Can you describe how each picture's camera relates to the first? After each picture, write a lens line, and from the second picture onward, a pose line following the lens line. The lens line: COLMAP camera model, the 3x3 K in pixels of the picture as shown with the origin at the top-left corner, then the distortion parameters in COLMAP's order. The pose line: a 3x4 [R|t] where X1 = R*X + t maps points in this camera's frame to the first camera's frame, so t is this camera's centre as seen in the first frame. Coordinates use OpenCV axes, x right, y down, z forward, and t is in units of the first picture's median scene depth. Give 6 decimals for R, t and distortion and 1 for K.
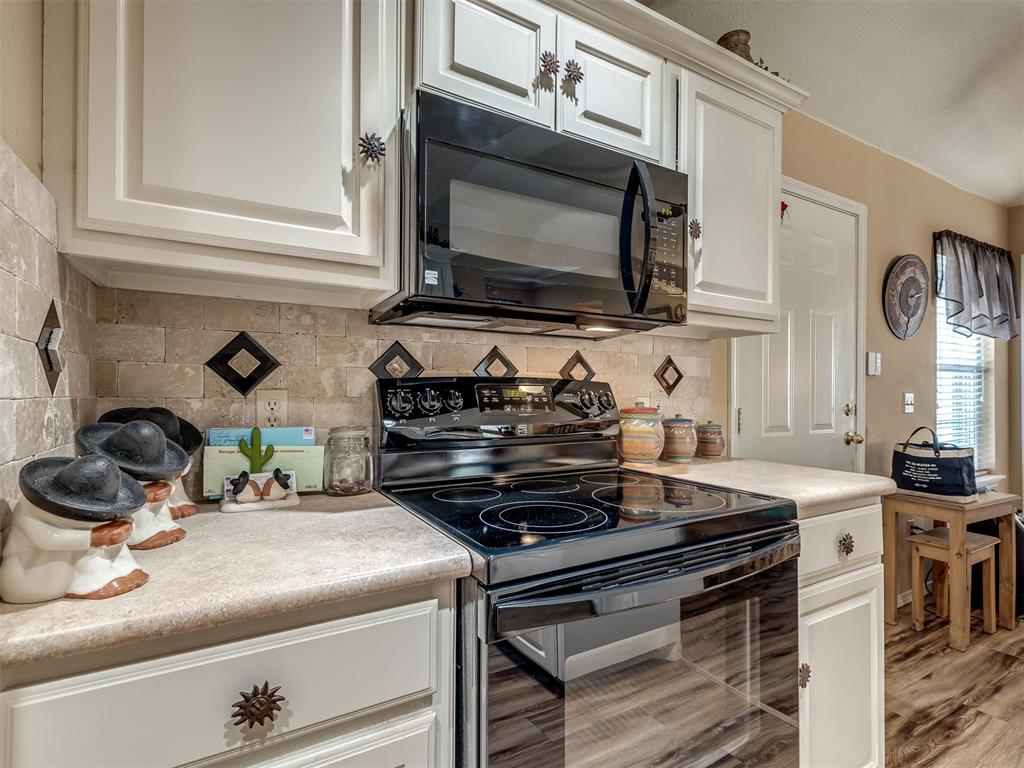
lens RADIAL K [[490.7, 0, 521.8], [0, 490.7, 389.7], [0, 0, 1]] dist [-0.000265, 0.000467]
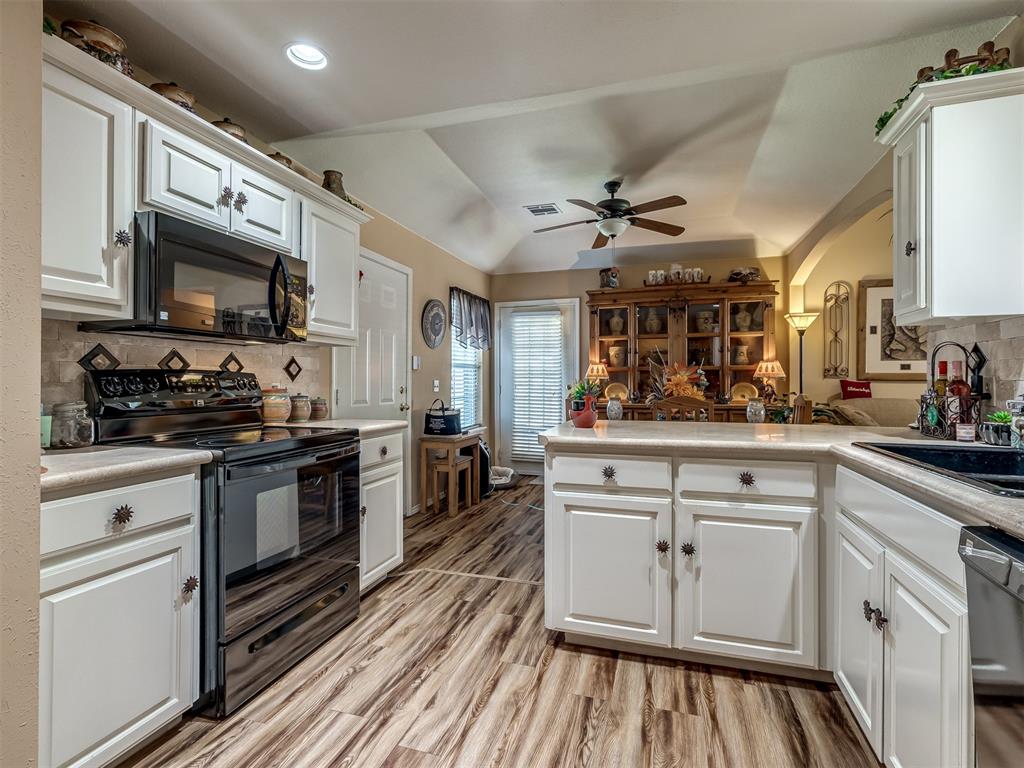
lens RADIAL K [[490.7, 0, 519.4], [0, 490.7, 381.4], [0, 0, 1]] dist [-0.000265, 0.000467]
pose [[0.728098, -0.001789, 0.685471, -0.289133], [-0.003757, 0.999971, 0.006600, -0.002359], [-0.685463, -0.007381, 0.728070, -0.745386]]
